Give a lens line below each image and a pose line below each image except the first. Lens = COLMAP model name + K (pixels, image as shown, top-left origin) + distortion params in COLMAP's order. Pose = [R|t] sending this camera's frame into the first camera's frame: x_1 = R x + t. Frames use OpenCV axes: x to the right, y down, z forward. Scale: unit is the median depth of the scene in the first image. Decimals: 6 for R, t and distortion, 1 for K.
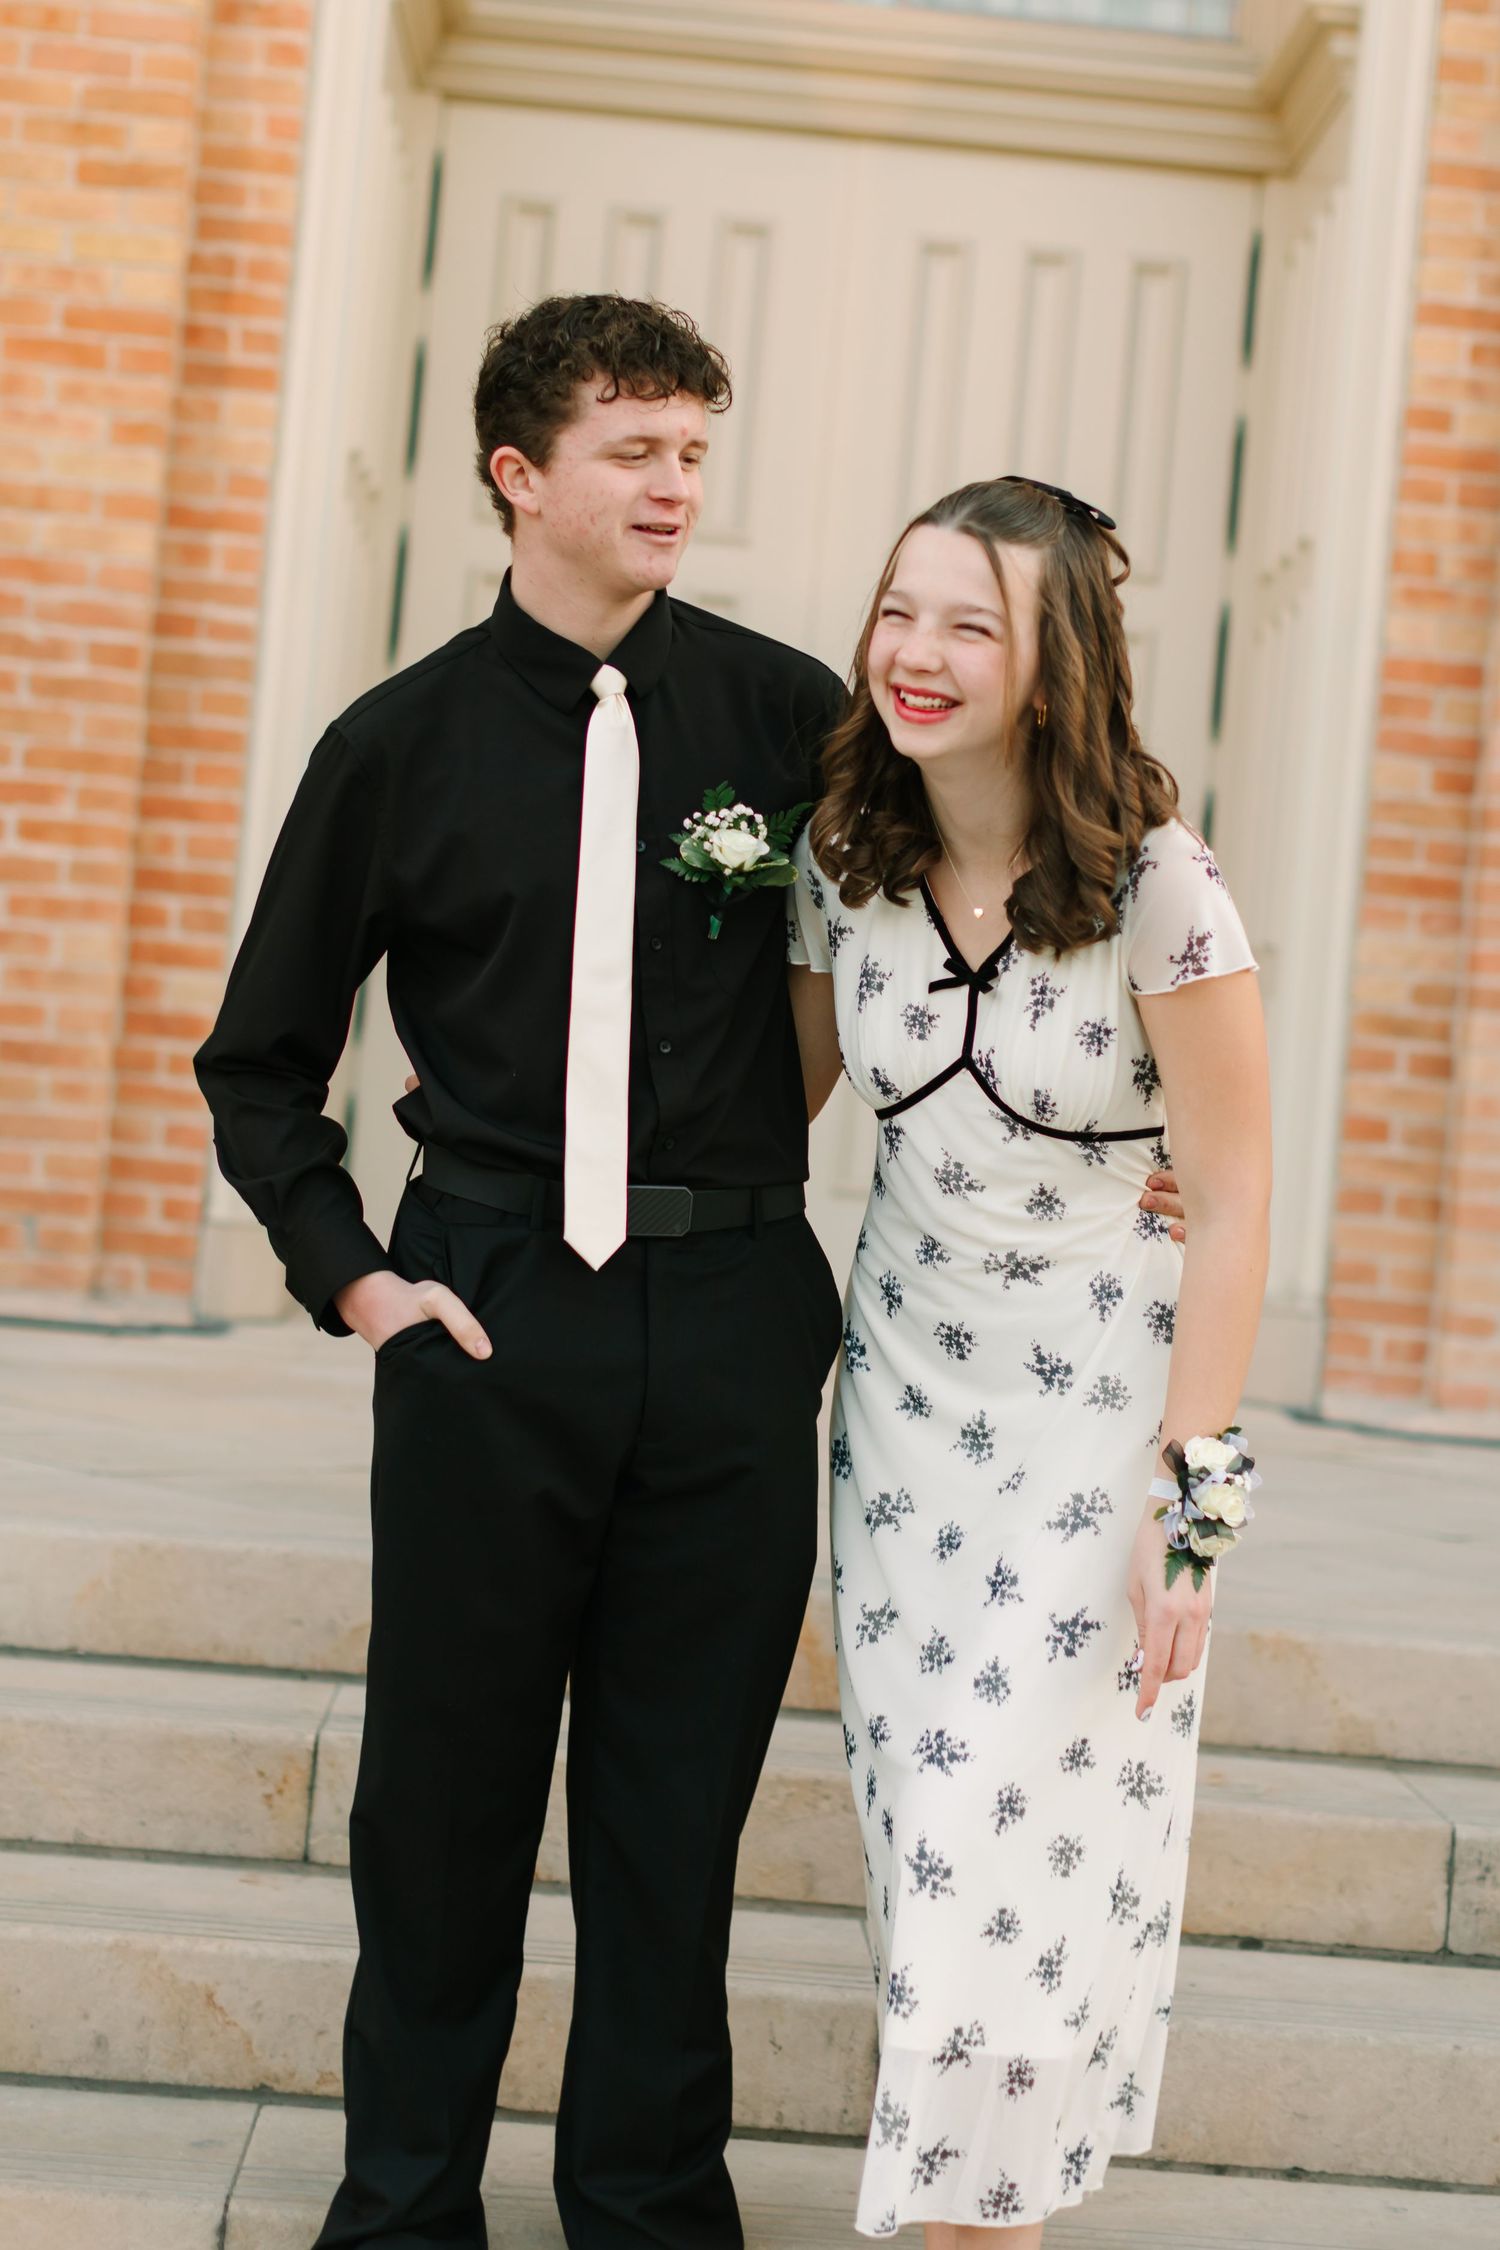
lens RADIAL K [[4074.2, 0, 761.7], [0, 4074.2, 921.4], [0, 0, 1]] dist [0.019167, -0.064204]
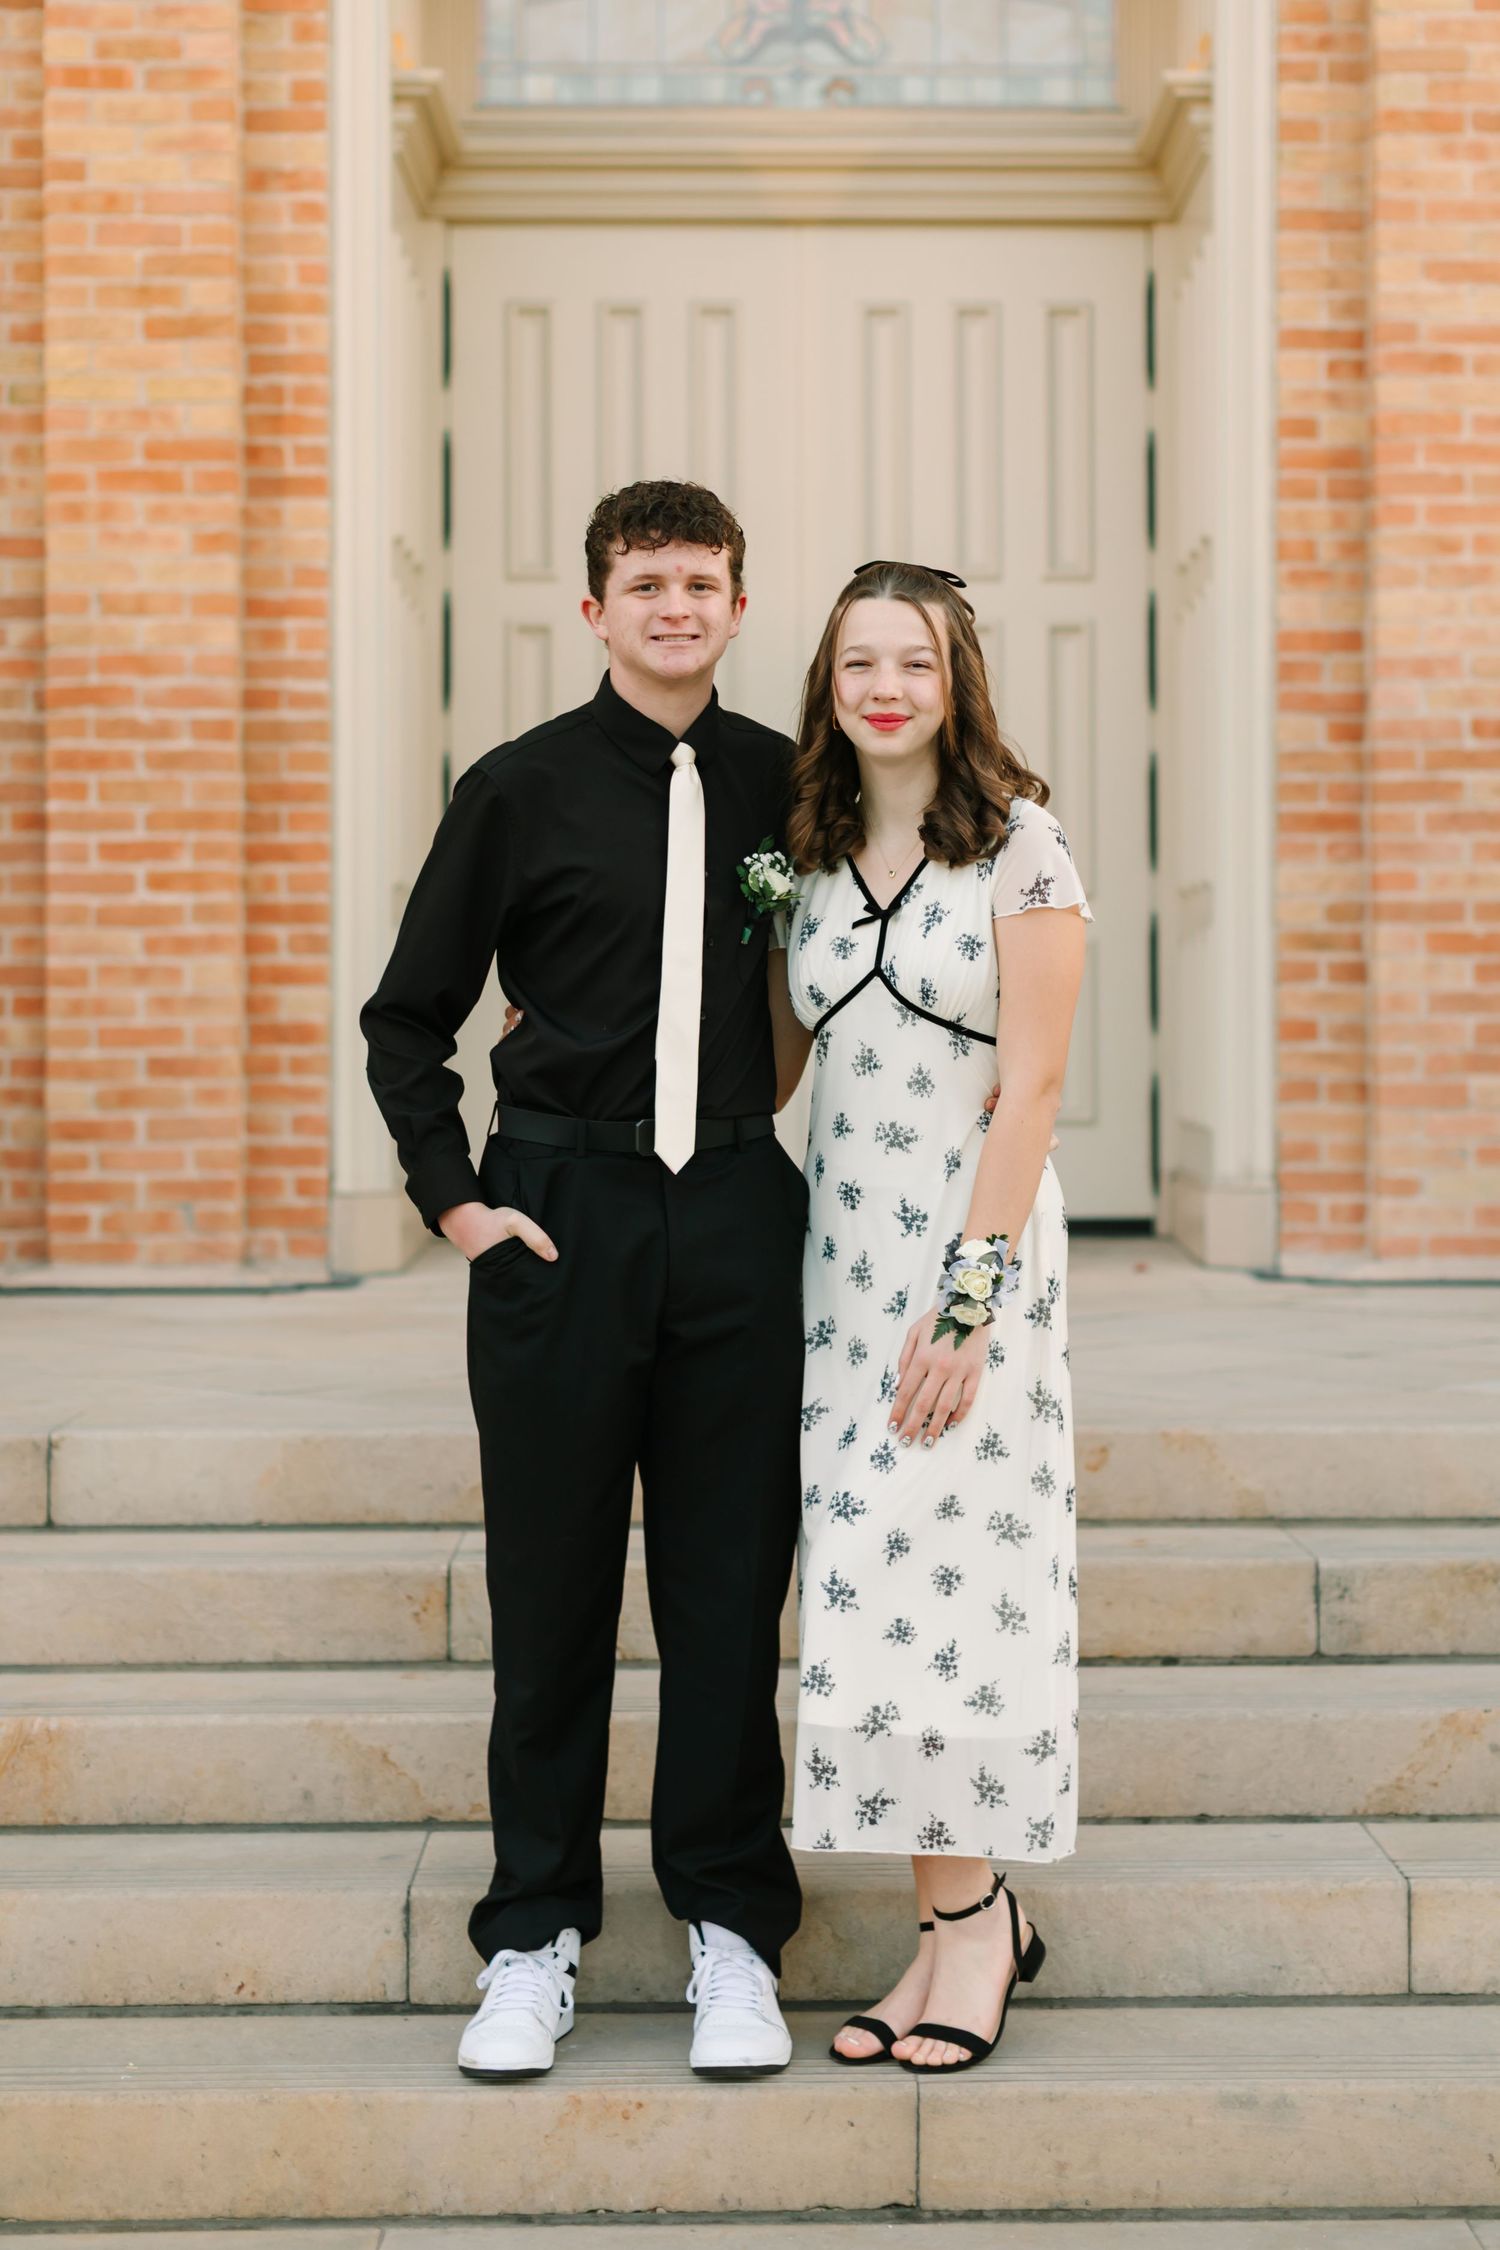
lens RADIAL K [[3854.4, 0, 781.5], [0, 3854.4, 944.0], [0, 0, 1]] dist [0.016482, -0.031283]
pose [[0.995801, -0.090261, -0.015291, 0.018622], [0.090510, 0.995760, 0.016413, -0.006073], [0.013745, -0.017728, 0.999748, -0.127948]]
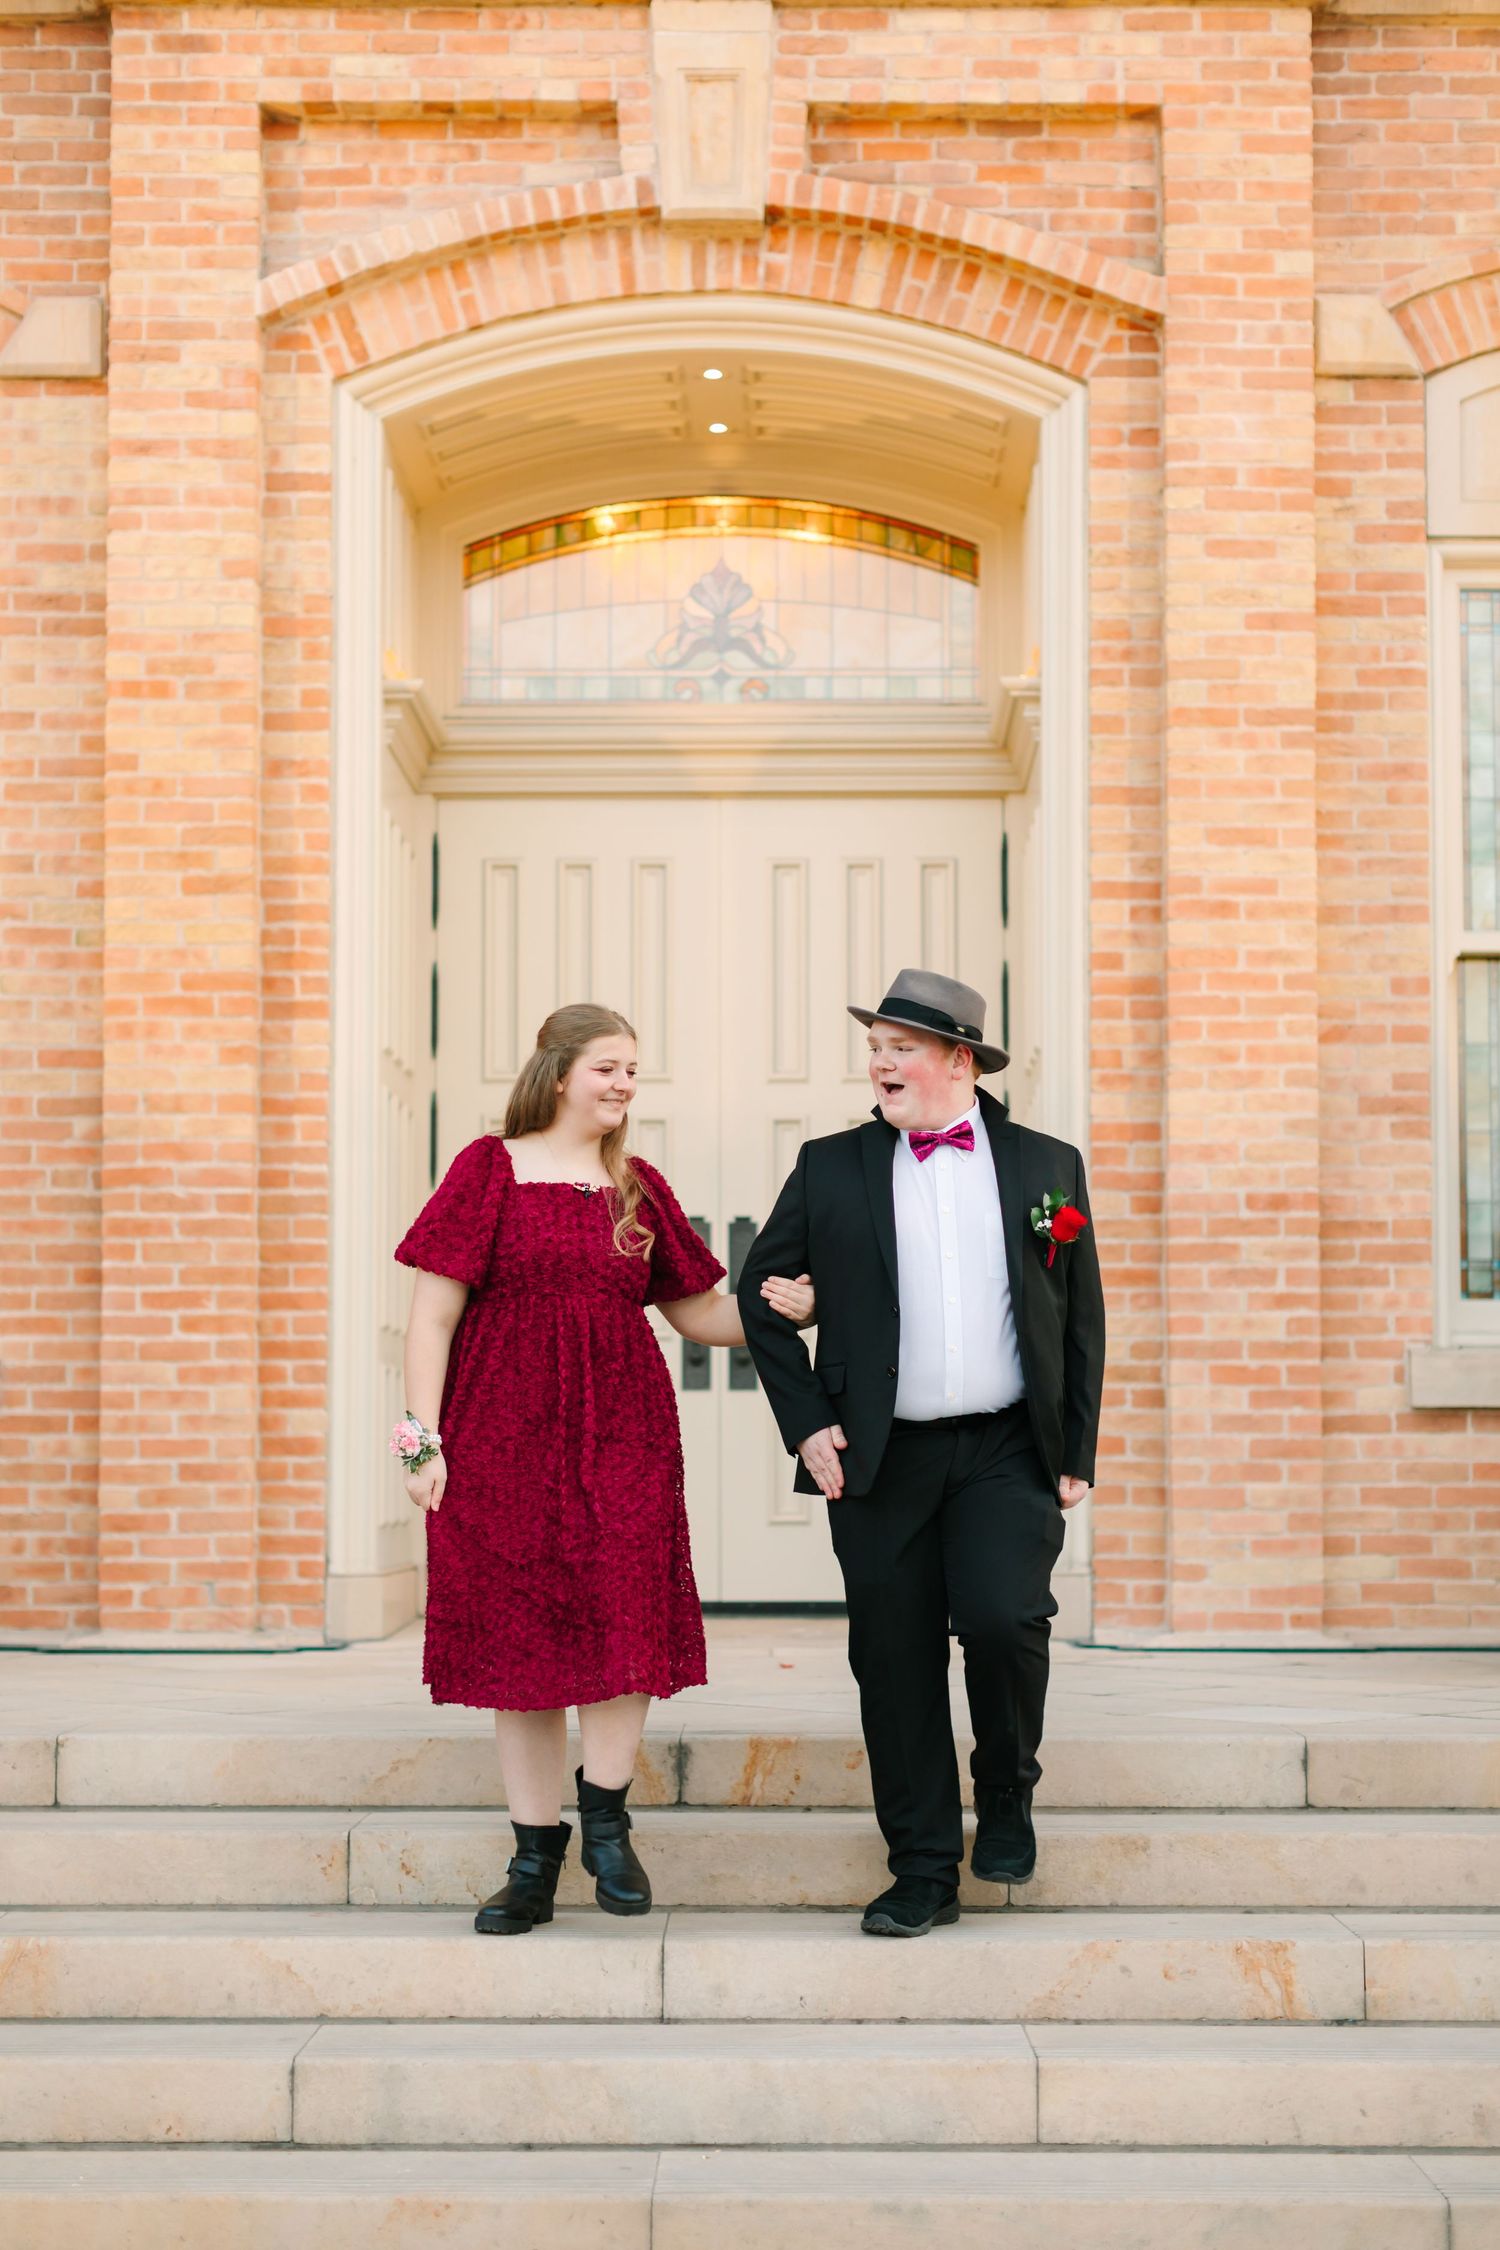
lens RADIAL K [[3416.7, 0, 724.2], [0, 3416.7, 1226.5], [0, 0, 1]] dist [0.006676, 0.025711]
pose [[0.994987, -0.090966, -0.041555, 0.071166], [0.089538, 0.995367, -0.035028, 0.003417], [0.044549, 0.031132, 0.998522, -0.244425]]
